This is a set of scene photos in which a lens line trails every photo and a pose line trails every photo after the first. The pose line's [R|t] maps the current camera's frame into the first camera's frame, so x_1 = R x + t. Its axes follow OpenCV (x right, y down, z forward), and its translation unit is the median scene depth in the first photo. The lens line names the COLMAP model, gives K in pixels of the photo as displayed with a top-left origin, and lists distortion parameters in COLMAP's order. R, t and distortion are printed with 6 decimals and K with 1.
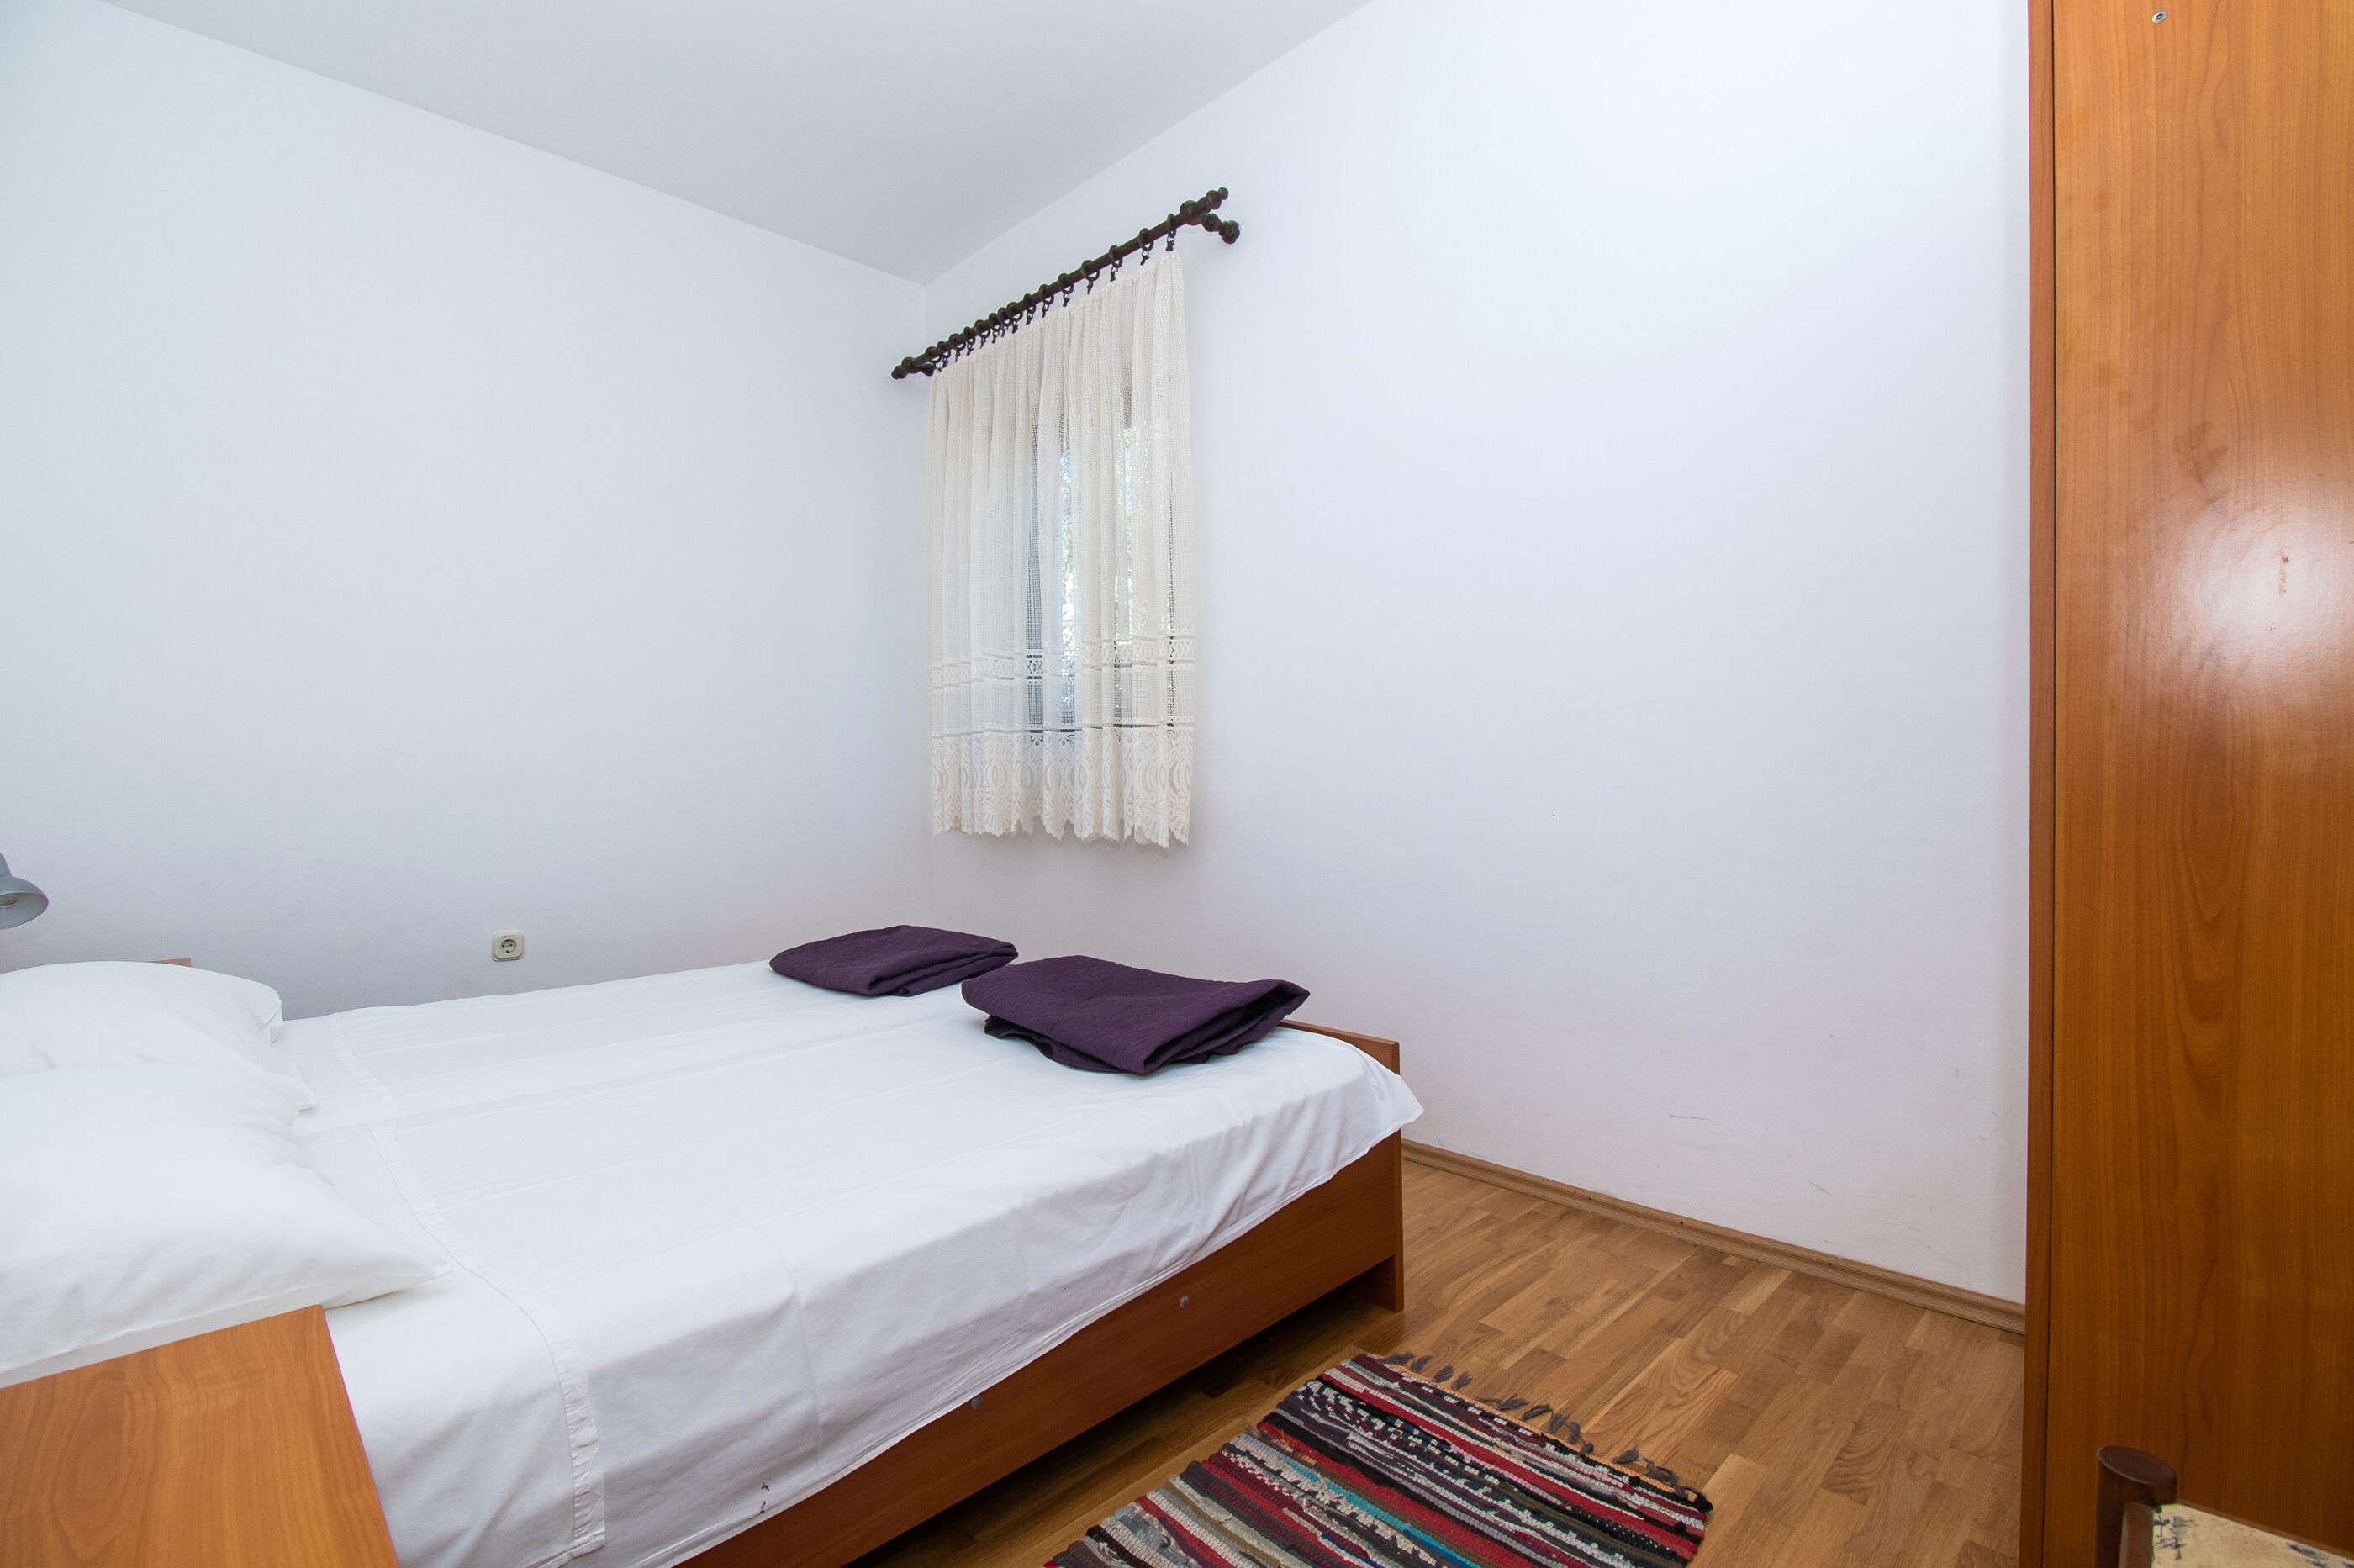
lens RADIAL K [[1055.6, 0, 1182.6], [0, 1055.6, 771.3], [0, 0, 1]] dist [0.008424, -0.017153]
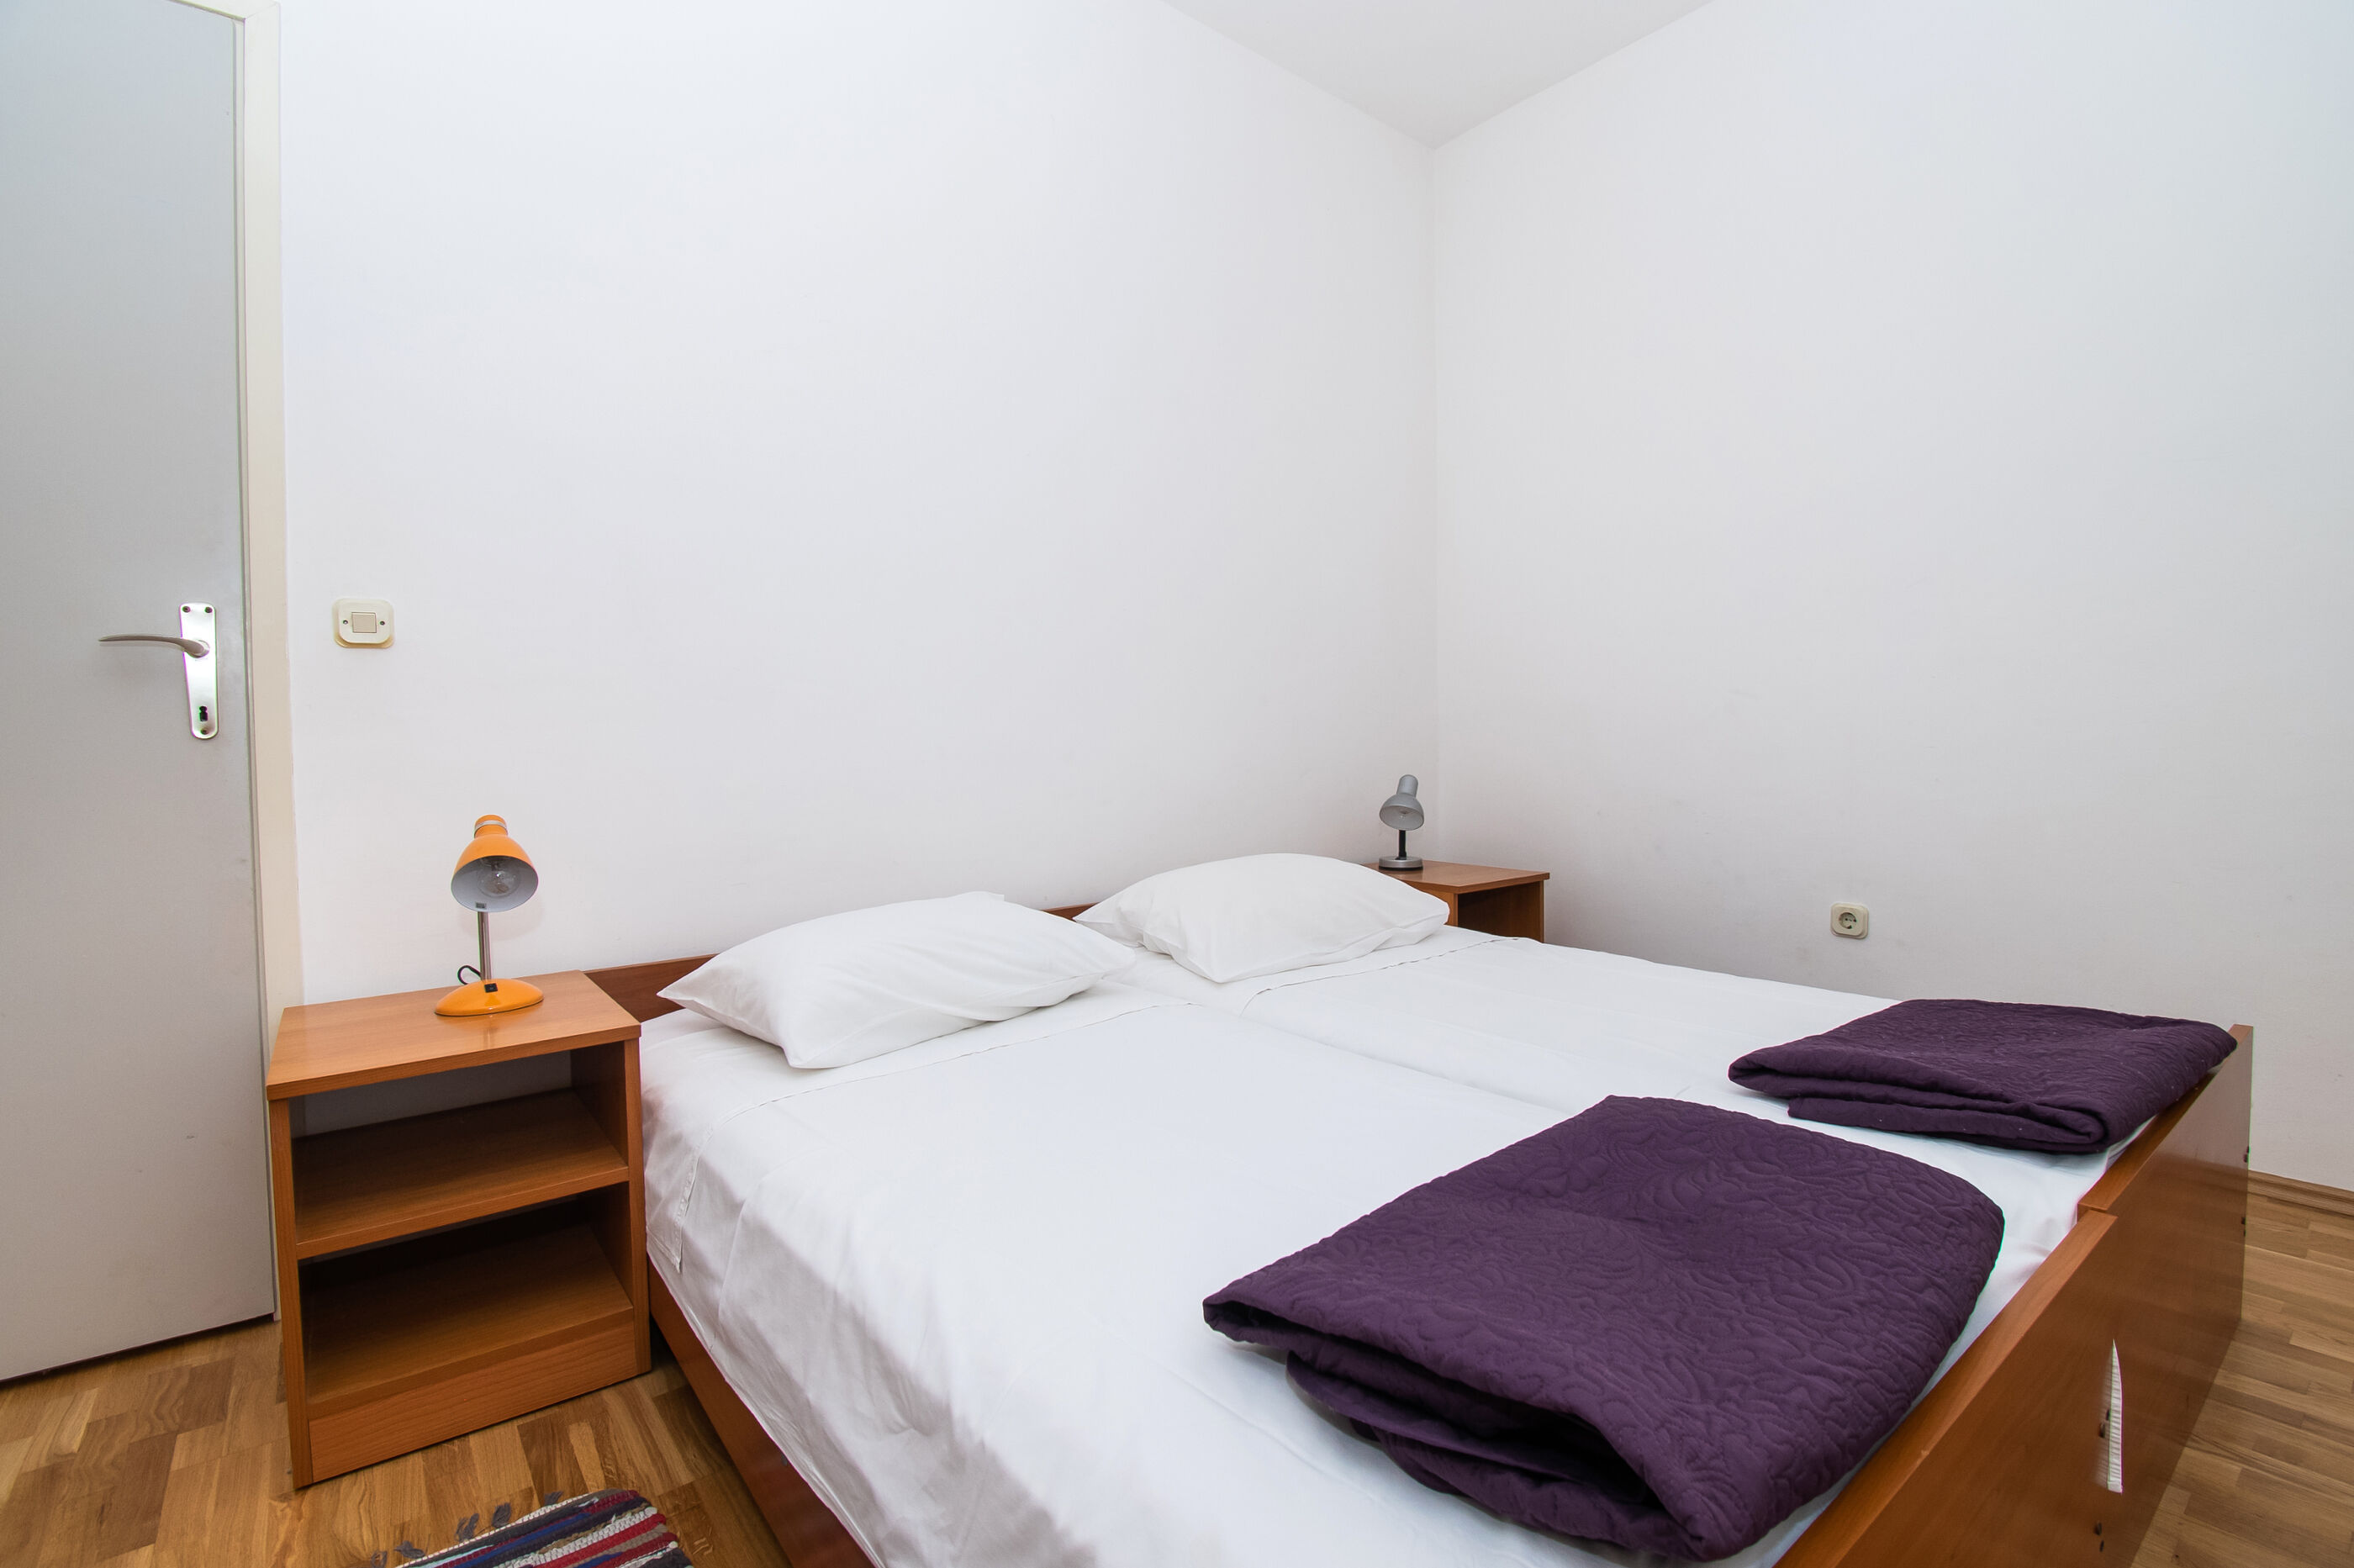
lens RADIAL K [[1055.6, 0, 1182.6], [0, 1055.6, 771.3], [0, 0, 1]] dist [0.008424, -0.017153]
pose [[-0.103864, 0.042450, -0.993685, 0.395639], [0.021981, 0.998943, 0.040377, 0.003612], [0.994349, -0.017649, -0.104687, 0.926799]]
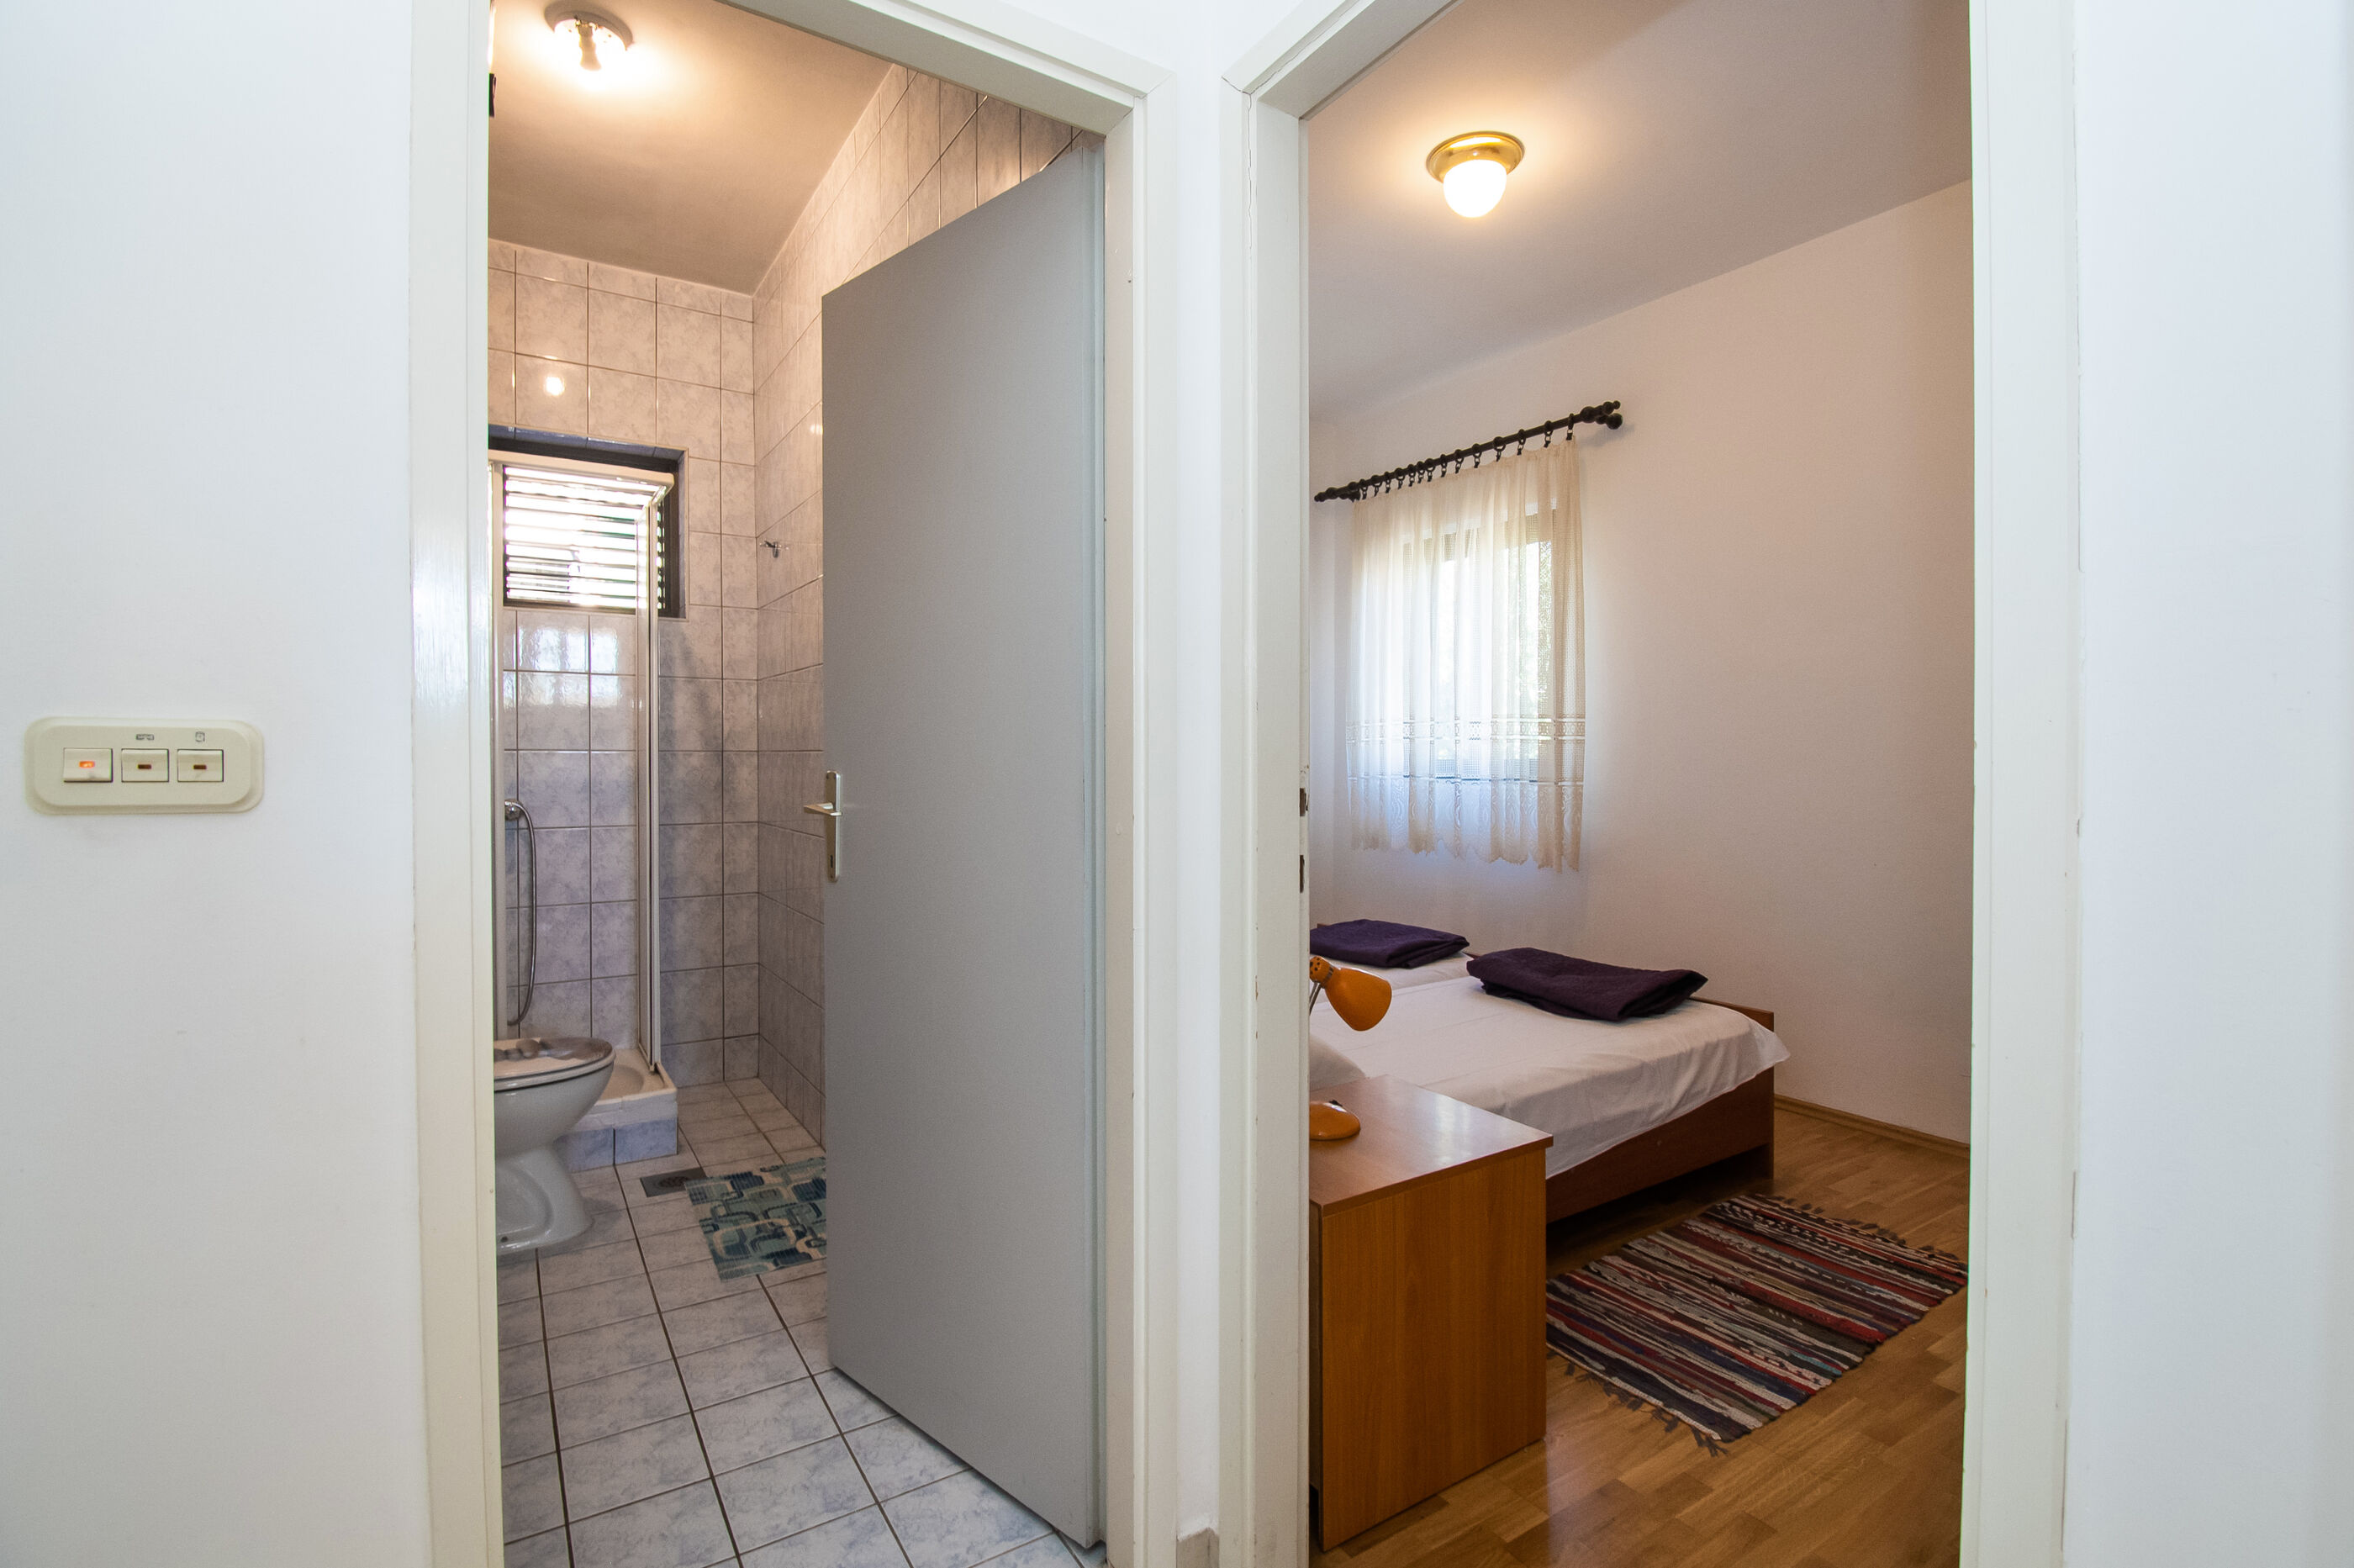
lens RADIAL K [[1073.0, 0, 1209.5], [0, 1073.0, 772.3], [0, 0, 1]] dist [0.013832, -0.010181]
pose [[0.982143, 0.009842, -0.187878, -0.362231], [-0.005595, 0.999717, 0.023122, -0.154626], [0.188052, -0.021658, 0.981920, -0.832049]]
